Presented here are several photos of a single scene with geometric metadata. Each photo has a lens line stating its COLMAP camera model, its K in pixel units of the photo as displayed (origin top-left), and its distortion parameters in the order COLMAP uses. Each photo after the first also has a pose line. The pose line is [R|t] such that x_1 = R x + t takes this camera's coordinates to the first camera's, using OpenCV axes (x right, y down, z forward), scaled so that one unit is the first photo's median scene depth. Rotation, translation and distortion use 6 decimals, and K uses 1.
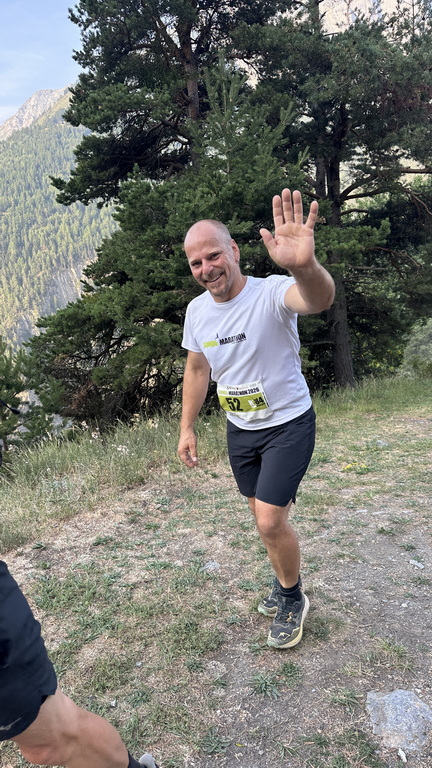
lens RADIAL K [[541.8, 0, 212.2], [0, 541.8, 385.0], [0, 0, 1]] dist [0.057824, -0.068169]
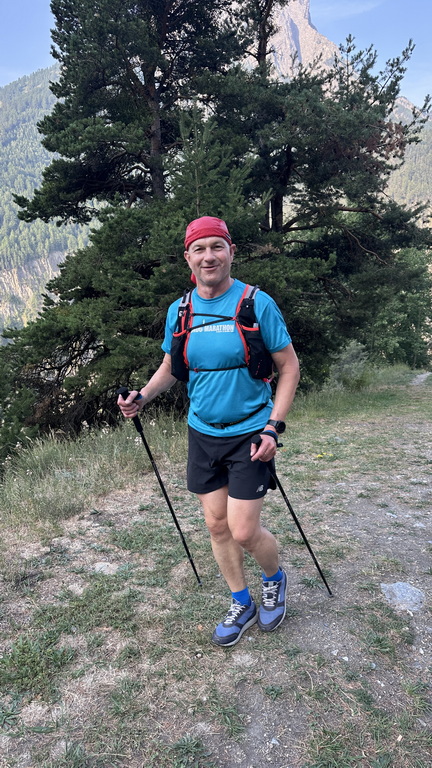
lens RADIAL K [[541.8, 0, 212.6], [0, 541.8, 388.0], [0, 0, 1]] dist [0.057824, -0.068169]
pose [[0.989721, 0.010458, 0.142627, -0.084660], [-0.006488, 0.999579, -0.028273, 0.017904], [-0.142863, 0.027057, 0.989373, -0.091015]]
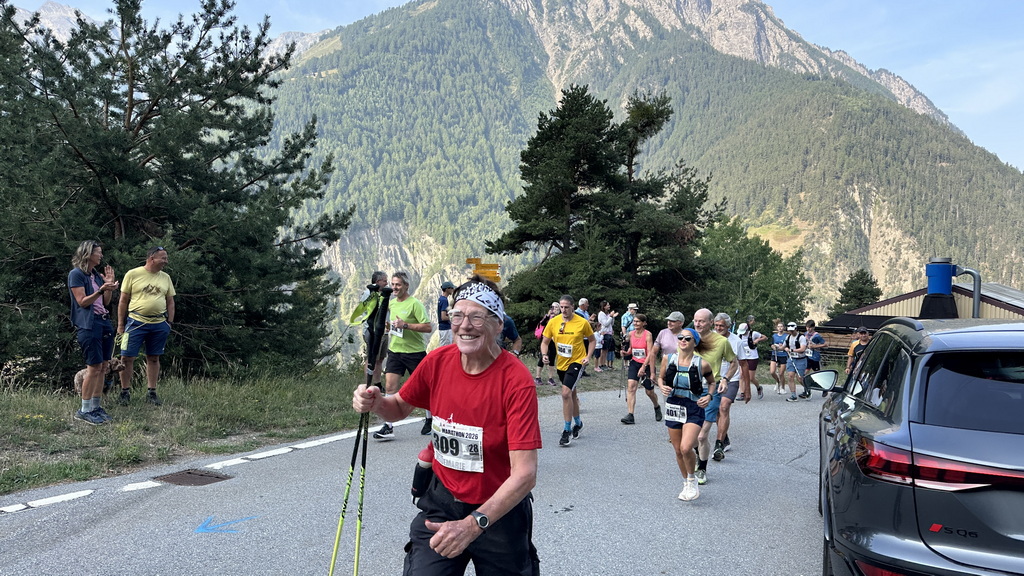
lens RADIAL K [[722.4, 0, 508.6], [0, 722.4, 301.8], [0, 0, 1]] dist [0.057824, -0.068169]
pose [[0.994258, 0.097127, 0.044908, -0.393211], [-0.088415, 0.982066, -0.166523, 0.298567], [-0.060277, 0.161596, 0.985014, -1.796890]]
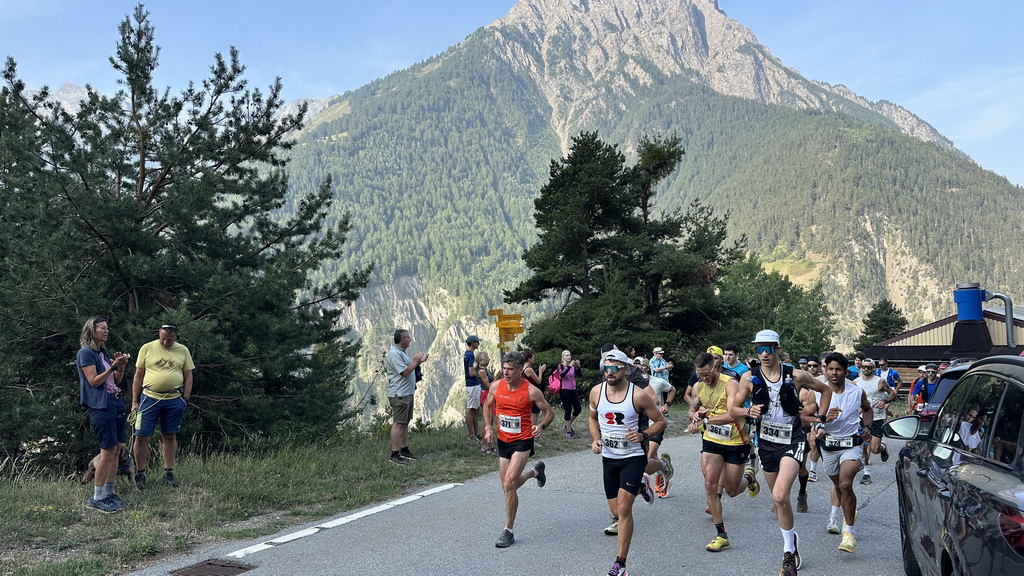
lens RADIAL K [[722.4, 0, 509.7], [0, 722.4, 300.1], [0, 0, 1]] dist [0.057824, -0.068169]
pose [[0.998764, 0.045700, 0.019547, -0.409578], [-0.039896, 0.971625, -0.233140, 0.284581], [-0.029647, 0.232072, 0.972247, -1.748265]]
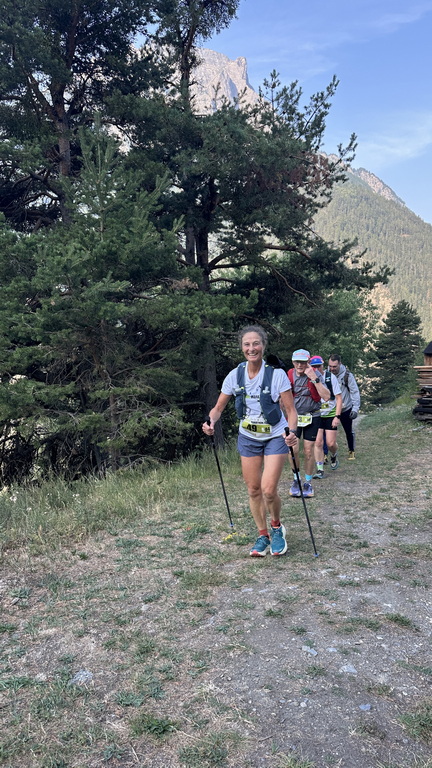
lens RADIAL K [[541.8, 0, 211.6], [0, 541.8, 384.2], [0, 0, 1]] dist [0.057824, -0.068169]
pose [[0.970021, 0.024065, 0.241825, -0.007704], [0.002301, 0.994131, -0.108159, -0.007310], [-0.243008, 0.105473, 0.964273, 0.031269]]
